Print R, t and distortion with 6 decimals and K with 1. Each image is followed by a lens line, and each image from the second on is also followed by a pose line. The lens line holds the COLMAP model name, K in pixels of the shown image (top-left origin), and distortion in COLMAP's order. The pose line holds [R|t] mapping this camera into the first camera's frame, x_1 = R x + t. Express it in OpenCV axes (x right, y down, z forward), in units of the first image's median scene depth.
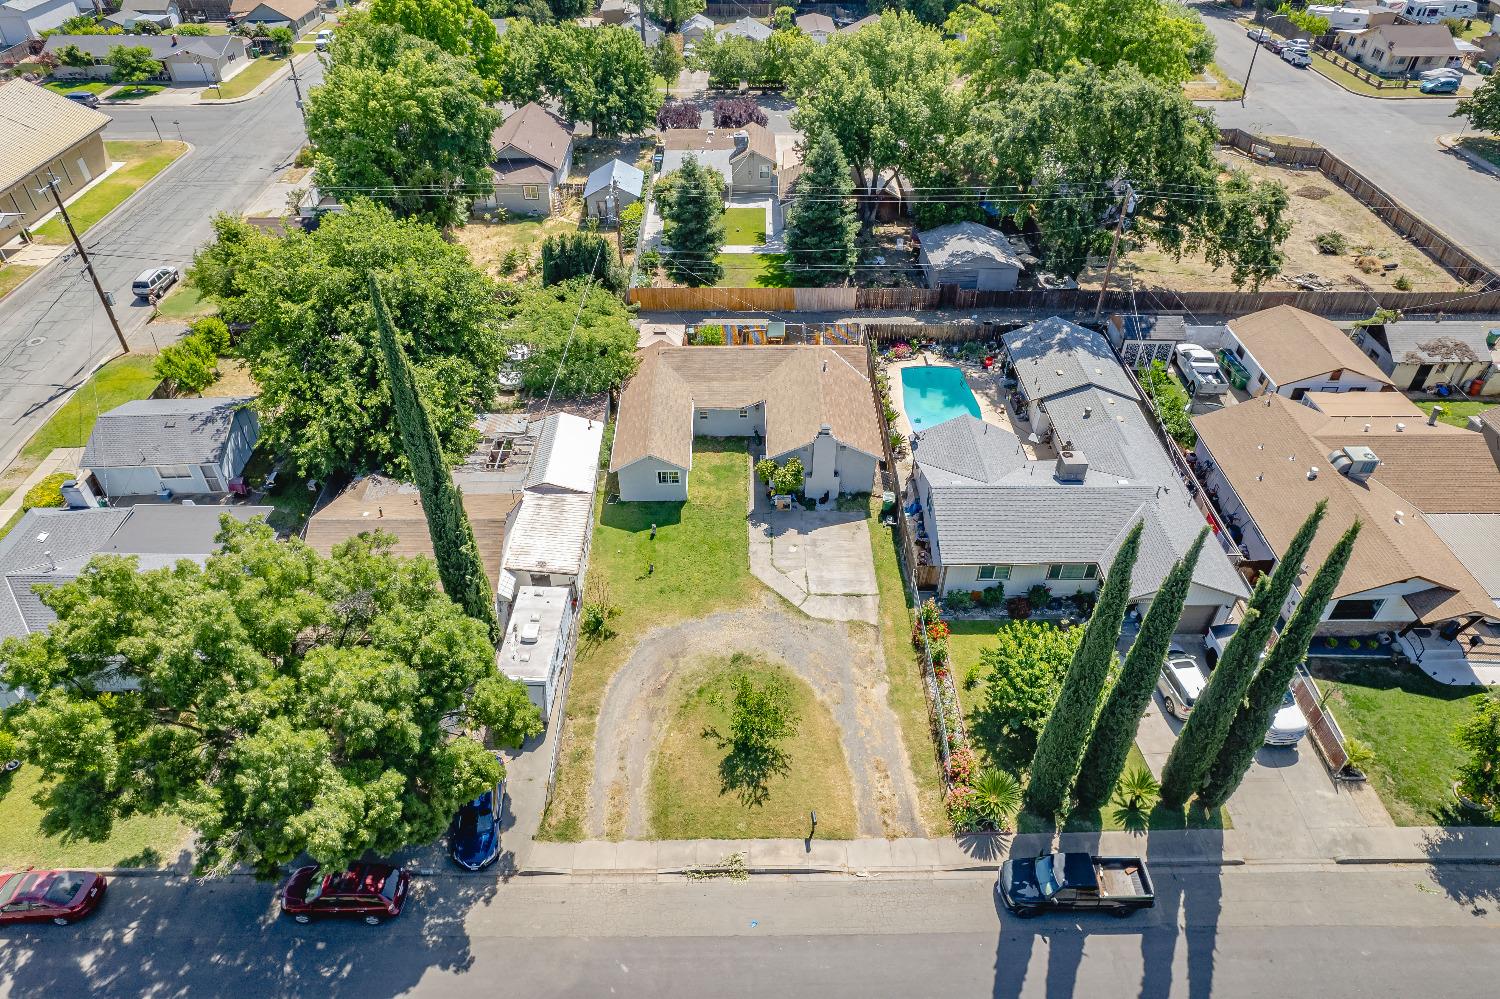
lens RADIAL K [[962.0, 0, 739.9], [0, 962.0, 506.0], [0, 0, 1]] dist [-0.072586, 0.062181]
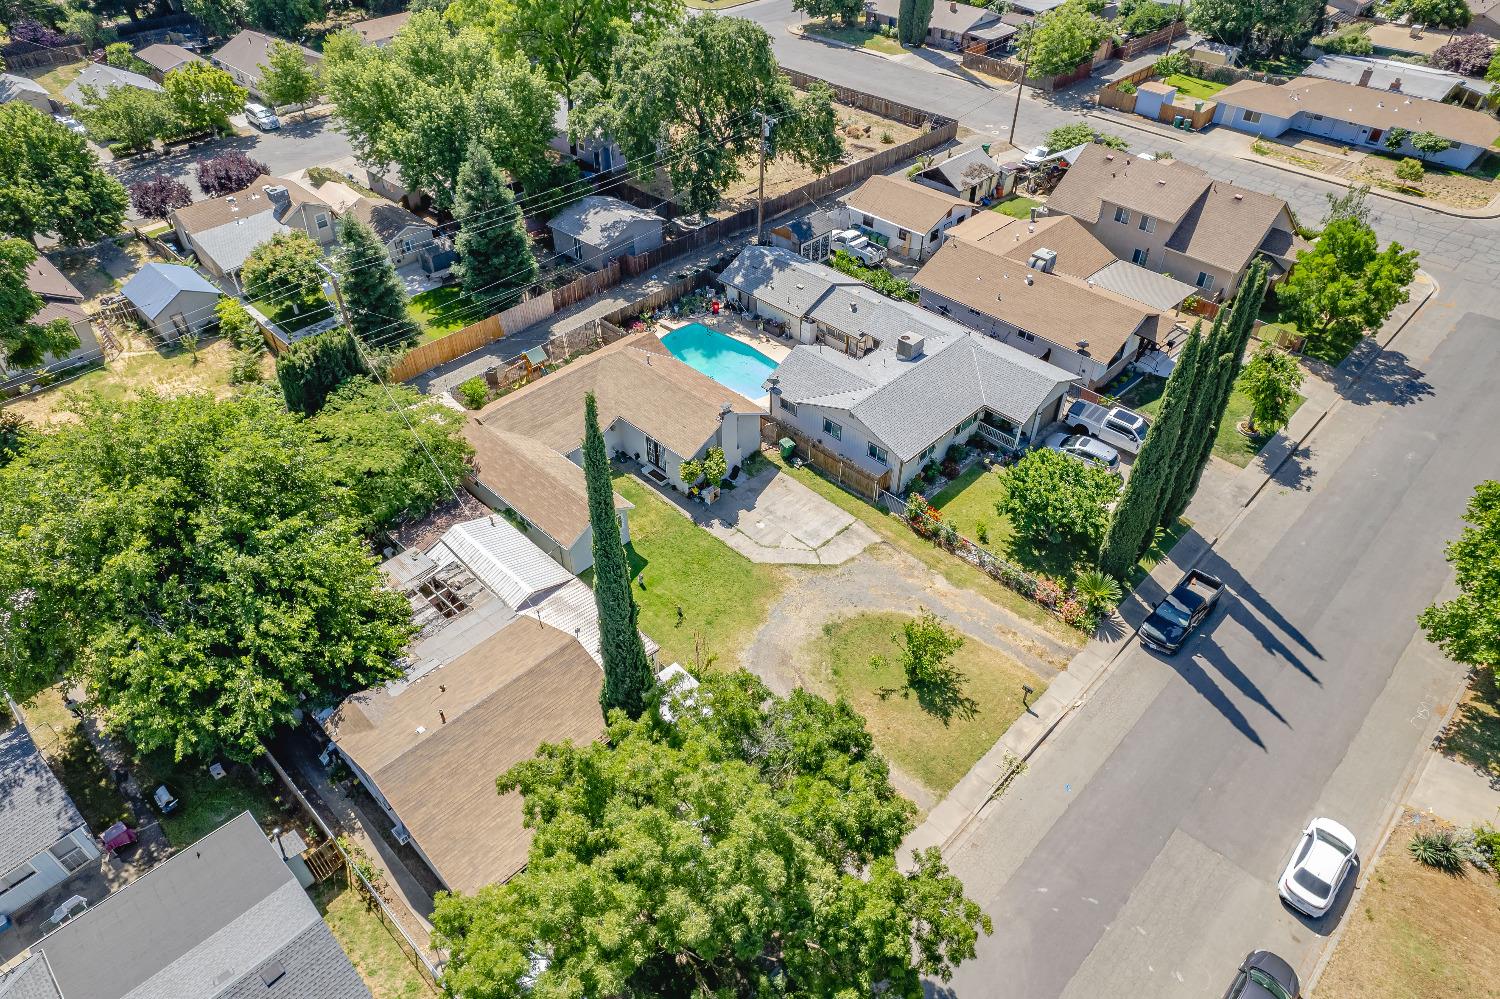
lens RADIAL K [[962.0, 0, 742.2], [0, 962.0, 503.1], [0, 0, 1]] dist [-0.072586, 0.062181]
pose [[0.708346, -0.462481, 0.533252, -0.509735], [0.451295, 0.877610, 0.161660, -0.154855], [-0.542752, 0.126143, 0.830367, 0.167314]]
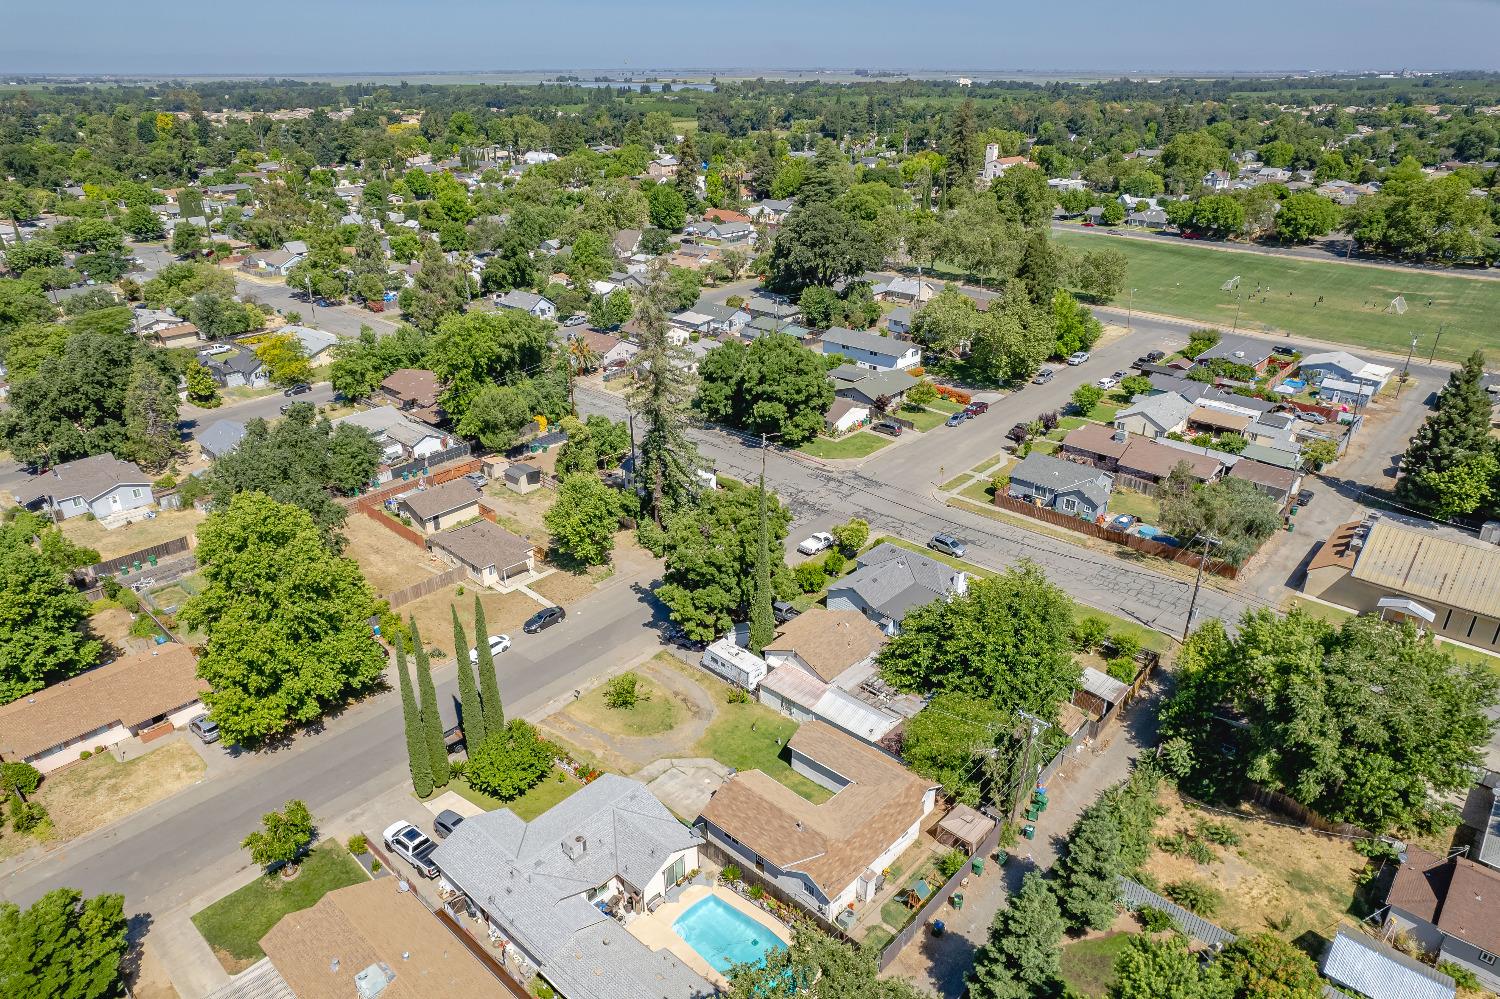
lens RADIAL K [[962.0, 0, 741.2], [0, 962.0, 503.3], [0, 0, 1]] dist [-0.072586, 0.062181]
pose [[-0.681415, 0.311461, -0.662318, 0.923956], [-0.465550, 0.513812, 0.720598, -1.355088], [0.564745, 0.799368, -0.205118, 1.026357]]
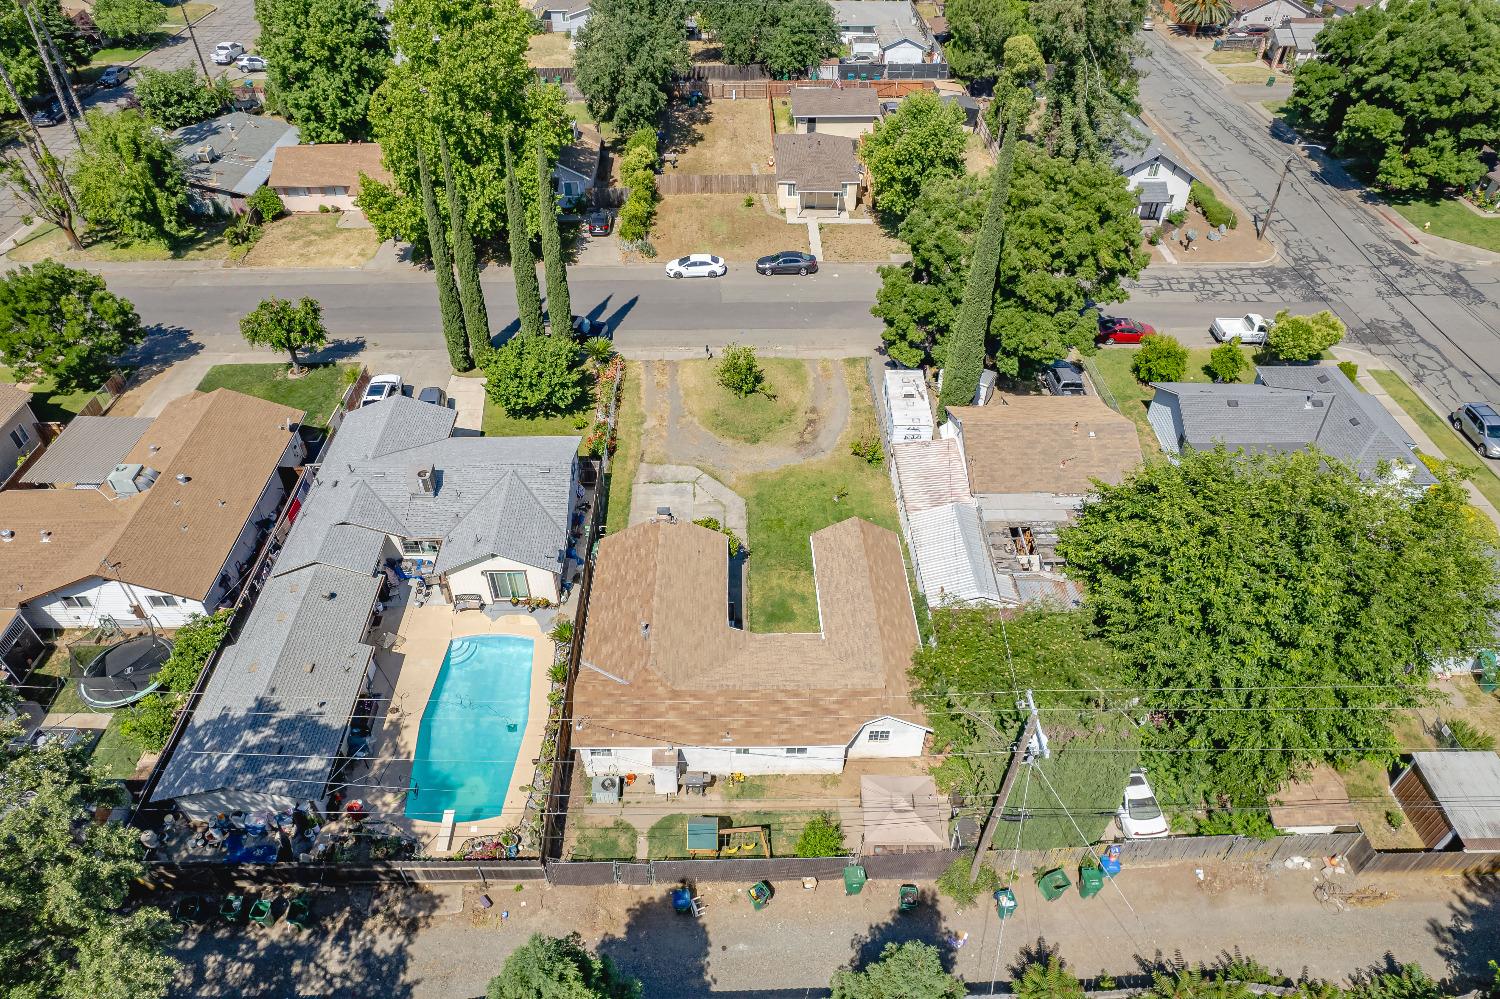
lens RADIAL K [[962.0, 0, 739.6], [0, 962.0, 506.8], [0, 0, 1]] dist [-0.072586, 0.062181]
pose [[-0.999974, 0.006001, -0.004100, 0.021947], [-0.003148, 0.150840, 0.988553, -1.022209], [0.006551, 0.988540, -0.150818, 1.184593]]
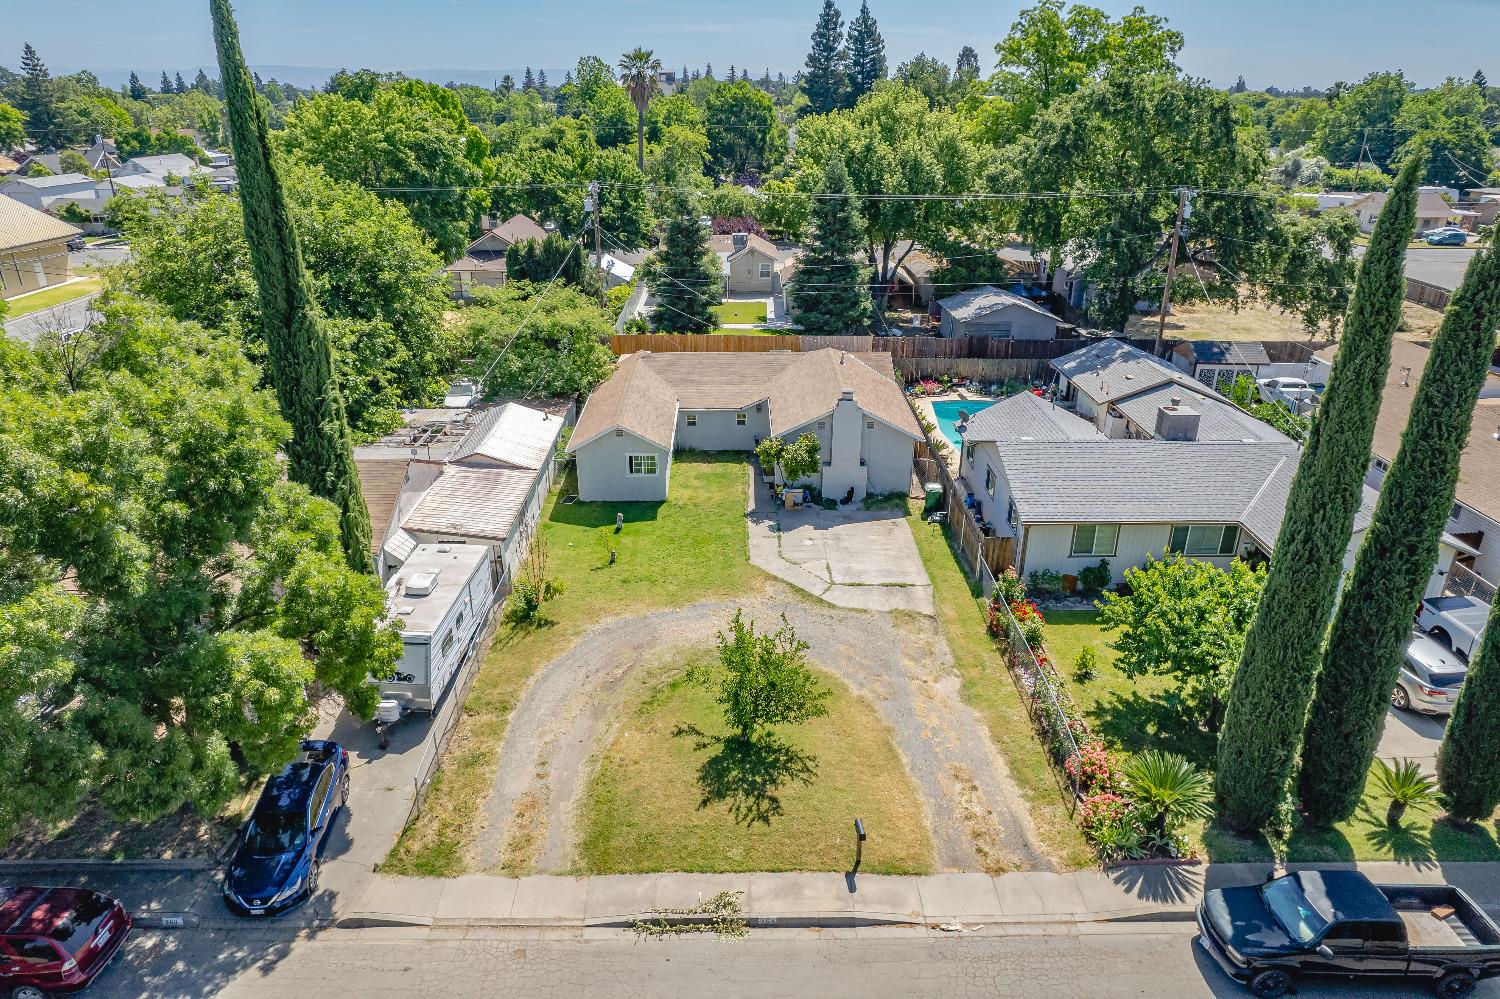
lens RADIAL K [[962.0, 0, 740.4], [0, 962.0, 504.5], [0, 0, 1]] dist [-0.072586, 0.062181]
pose [[0.999997, 0.002596, 0.000490, 0.003200], [-0.002355, 0.959920, -0.280263, 0.230804], [-0.001198, 0.280261, 0.959923, 0.300367]]
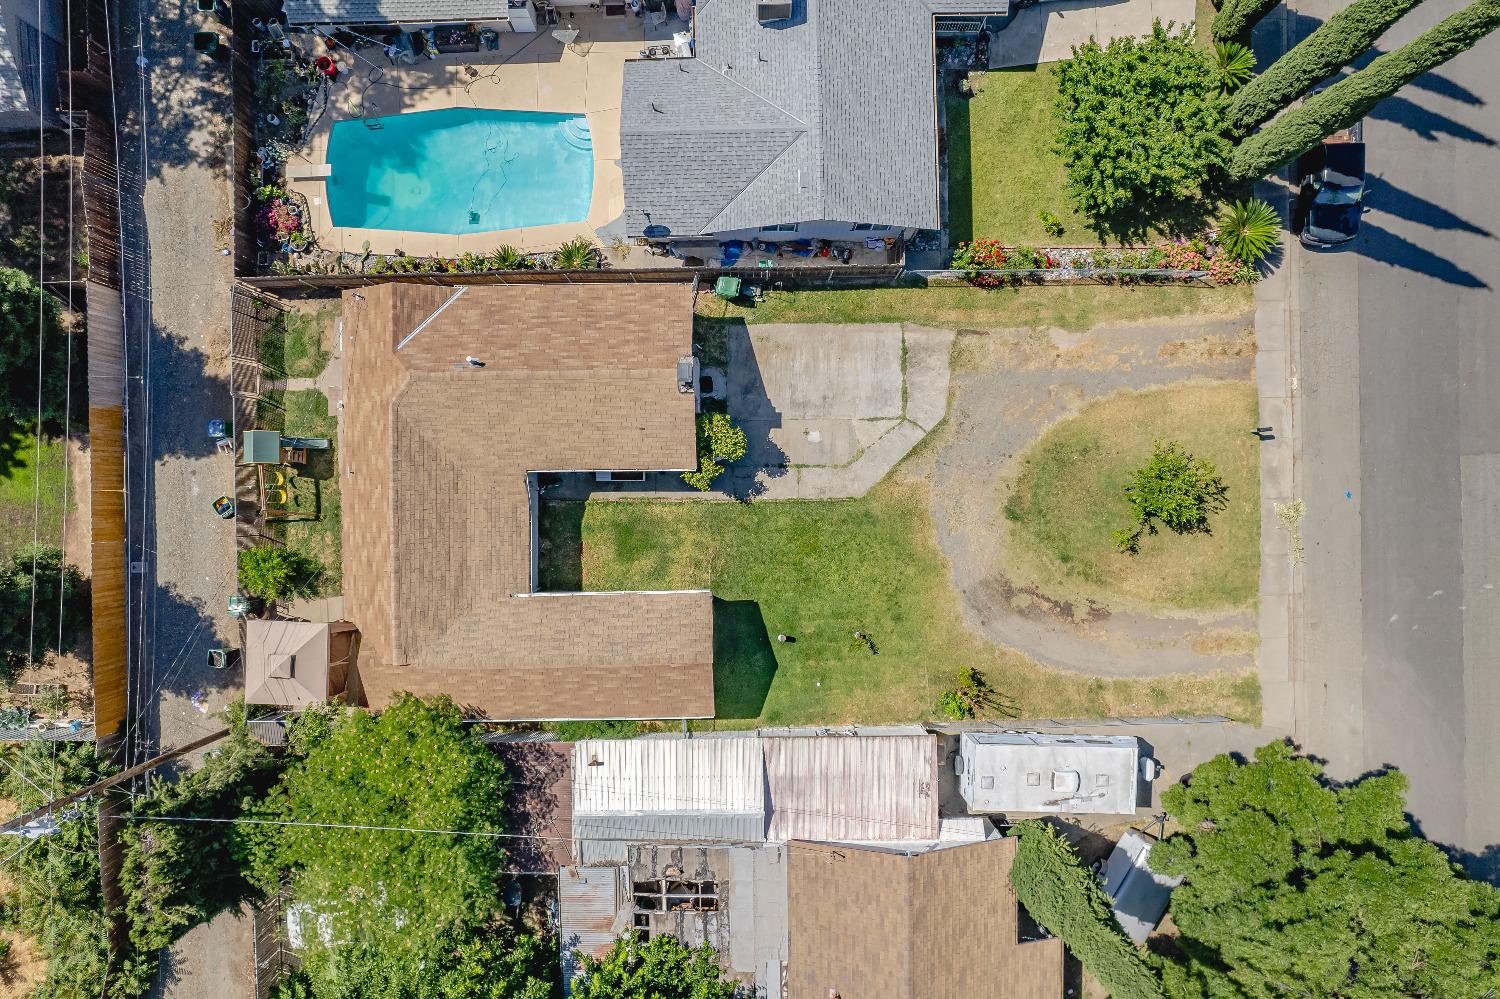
lens RADIAL K [[962.0, 0, 742.7], [0, 962.0, 502.1], [0, 0, 1]] dist [-0.072586, 0.062181]
pose [[-0.006023, -0.999981, -0.001628, 0.009006], [0.649248, -0.005149, 0.760560, -0.540755], [-0.760553, 0.003524, 0.649266, 0.607154]]
